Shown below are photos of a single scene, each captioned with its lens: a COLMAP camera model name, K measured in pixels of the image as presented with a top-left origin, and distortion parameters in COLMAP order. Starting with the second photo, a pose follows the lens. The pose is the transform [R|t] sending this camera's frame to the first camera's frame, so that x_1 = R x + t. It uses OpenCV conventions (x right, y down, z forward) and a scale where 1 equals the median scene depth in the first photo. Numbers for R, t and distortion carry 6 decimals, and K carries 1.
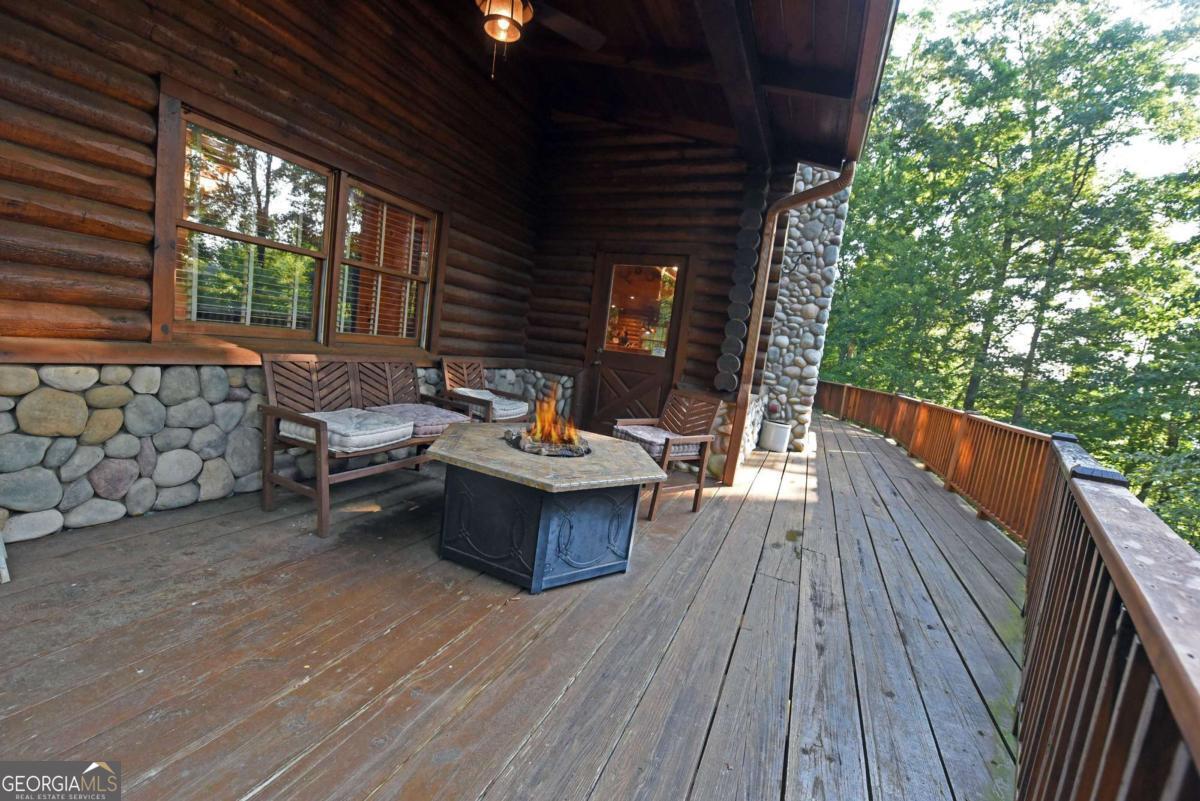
lens RADIAL K [[479.8, 0, 594.0], [0, 479.8, 399.5], [0, 0, 1]] dist [-0.012360, -0.001671]
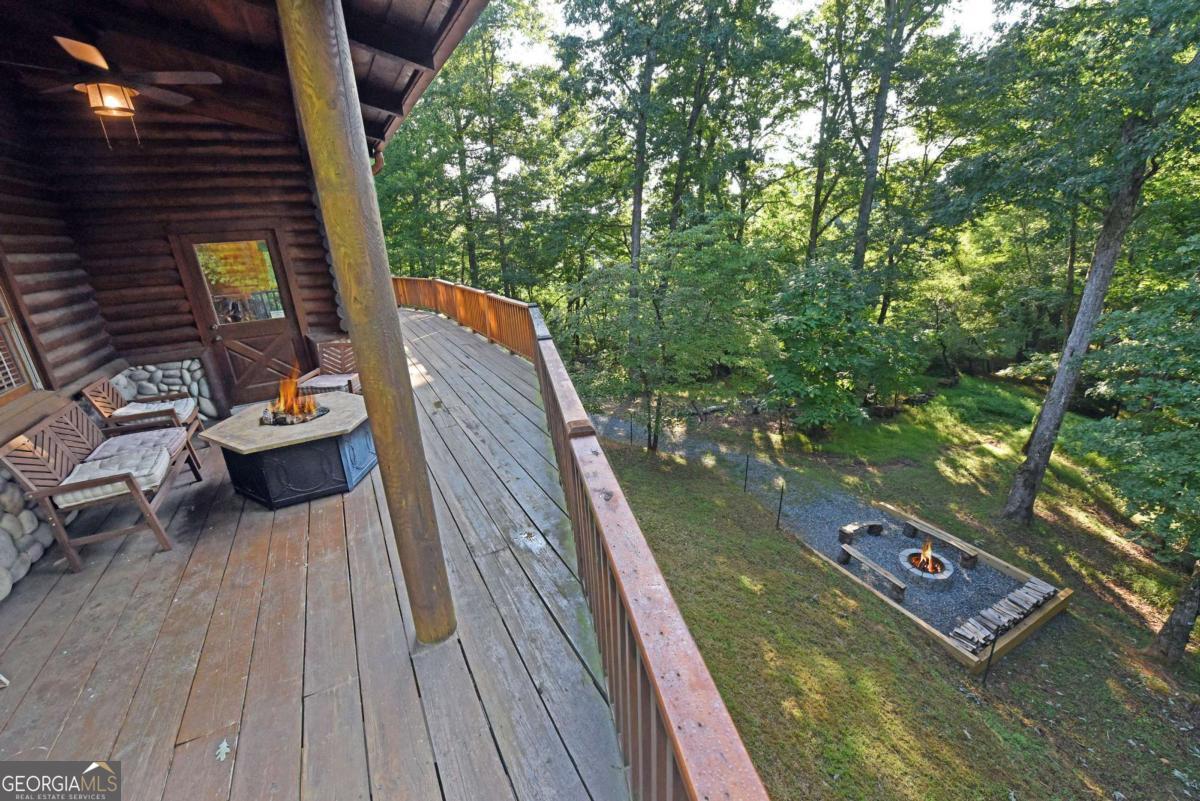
lens RADIAL K [[479.8, 0, 597.8], [0, 479.8, 403.3], [0, 0, 1]] dist [-0.012360, -0.001671]
pose [[0.583631, -0.413197, 0.699030, -0.442626], [0.215501, 0.908801, 0.357268, -0.207594], [-0.782901, -0.057871, 0.619449, -0.507935]]
